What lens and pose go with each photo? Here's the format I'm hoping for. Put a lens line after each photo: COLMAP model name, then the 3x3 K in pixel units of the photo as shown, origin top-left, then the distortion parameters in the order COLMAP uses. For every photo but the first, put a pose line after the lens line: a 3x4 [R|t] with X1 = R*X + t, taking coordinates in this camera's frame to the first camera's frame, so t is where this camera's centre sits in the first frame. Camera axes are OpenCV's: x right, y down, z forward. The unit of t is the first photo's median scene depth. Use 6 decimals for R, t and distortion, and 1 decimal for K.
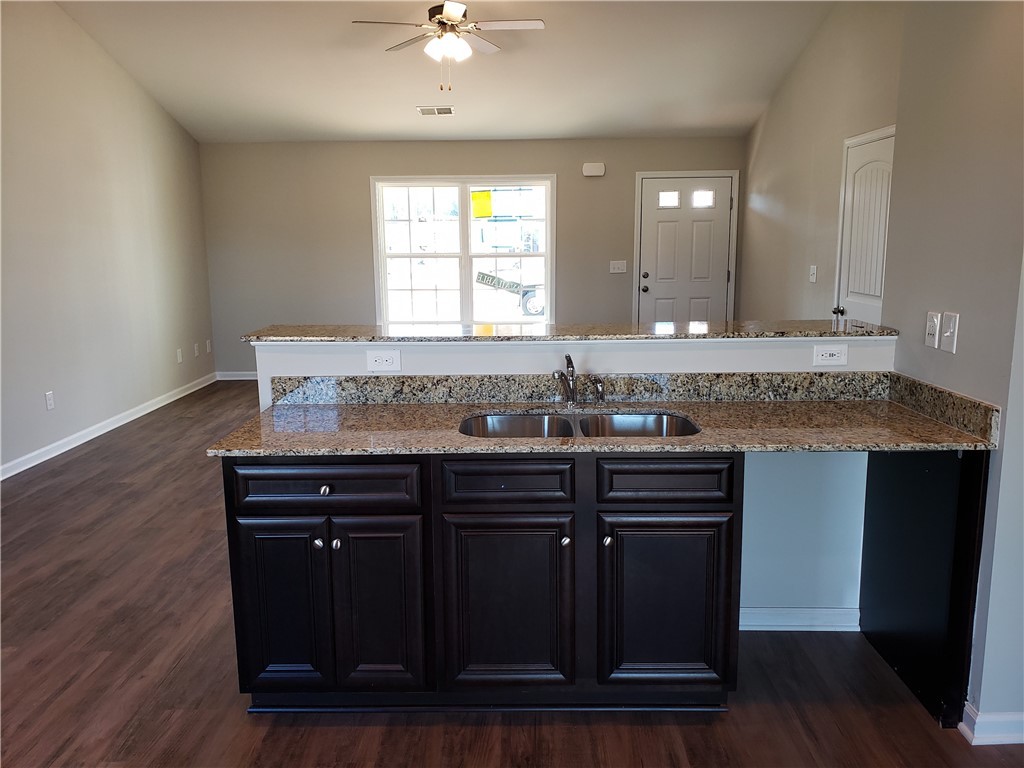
lens RADIAL K [[803.5, 0, 527.1], [0, 803.5, 385.4], [0, 0, 1]] dist [0.092132, -0.136217]
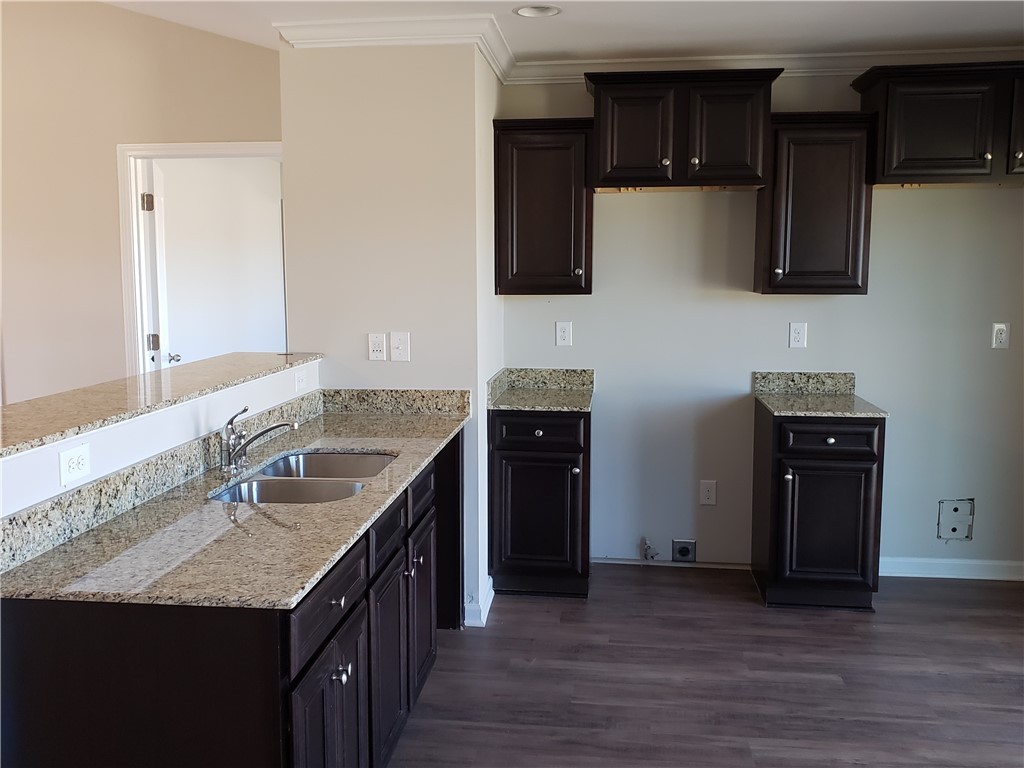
lens RADIAL K [[968.7, 0, 512.0], [0, 968.7, 384.0], [0, 0, 1]] dist [0.175251, -0.490233]
pose [[0.095019, -0.109148, 0.989474, -0.897163], [0.180335, 0.979413, 0.090721, -0.099922], [-0.979005, 0.169817, 0.112746, 0.569219]]
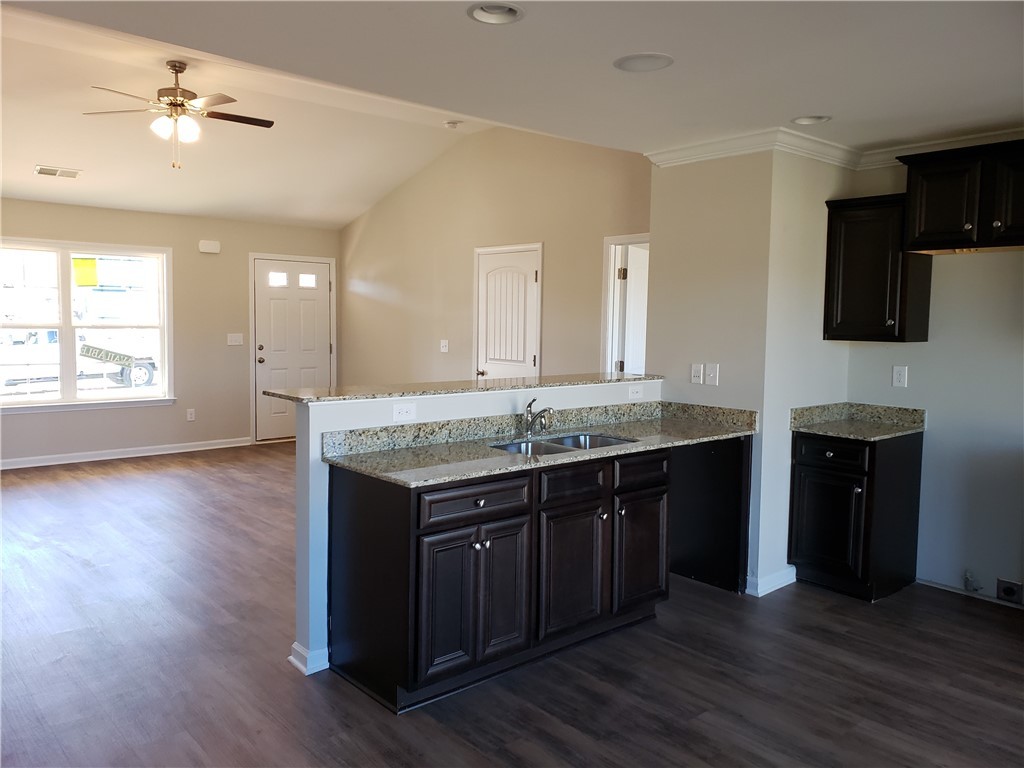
lens RADIAL K [[795.1, 0, 512.0], [0, 795.1, 384.0], [0, 0, 1]] dist [0.102600, -0.130224]
pose [[0.739888, -0.035640, 0.671785, -0.870169], [0.098305, 0.993604, -0.055557, 0.010108], [-0.665509, 0.107146, 0.738659, -0.010295]]
